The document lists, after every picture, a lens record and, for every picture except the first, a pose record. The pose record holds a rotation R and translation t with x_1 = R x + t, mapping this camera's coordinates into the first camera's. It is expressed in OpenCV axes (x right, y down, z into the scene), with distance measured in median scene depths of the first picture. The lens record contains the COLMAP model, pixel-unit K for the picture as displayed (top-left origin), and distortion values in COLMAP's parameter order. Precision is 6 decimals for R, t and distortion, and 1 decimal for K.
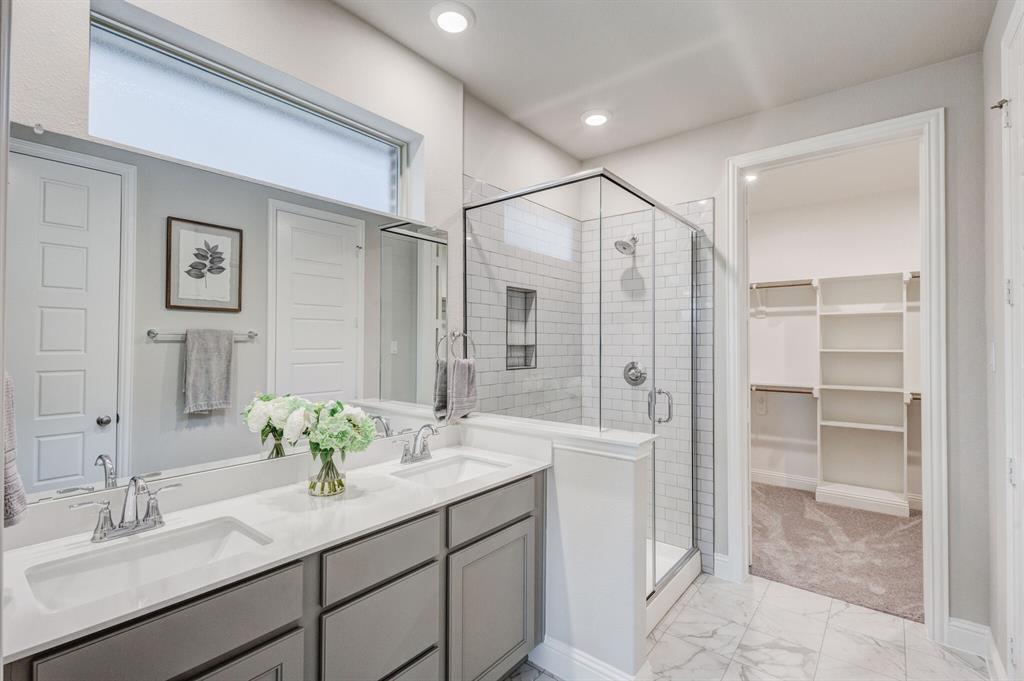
lens RADIAL K [[470.8, 0, 513.7], [0, 470.8, 338.0], [0, 0, 1]] dist [0.004284, -0.000131]
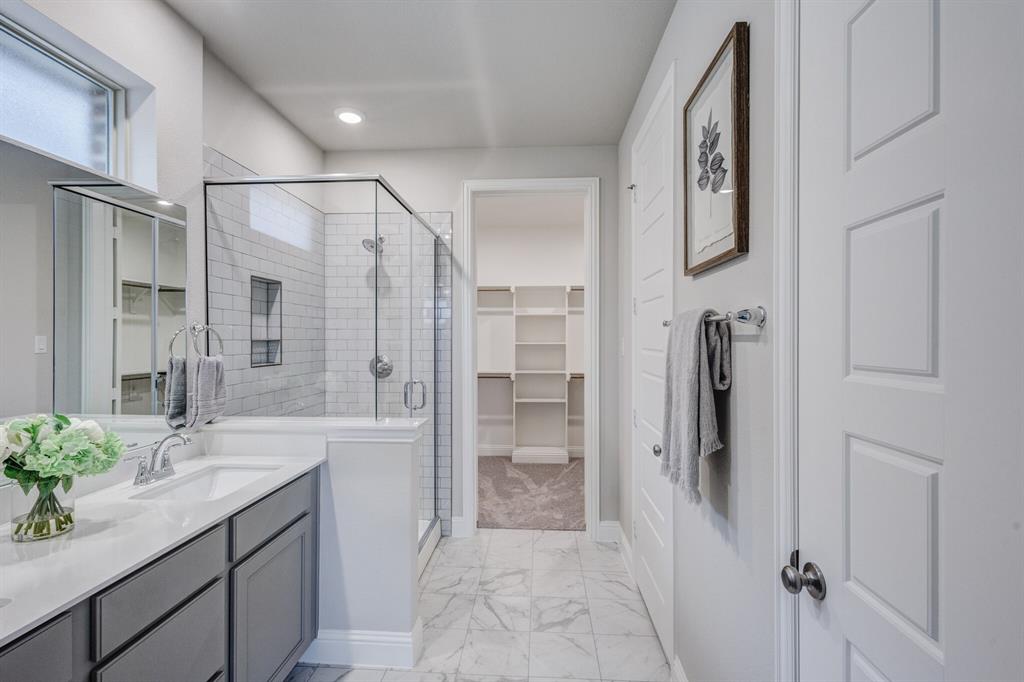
lens RADIAL K [[472.3, 0, 516.3], [0, 472.3, 338.8], [0, 0, 1]] dist [0.002858, 0.000481]
pose [[0.811075, -0.002408, 0.584937, -0.137284], [-0.006019, 0.999904, 0.012463, -0.002397], [-0.584911, -0.013629, 0.810983, -0.040371]]
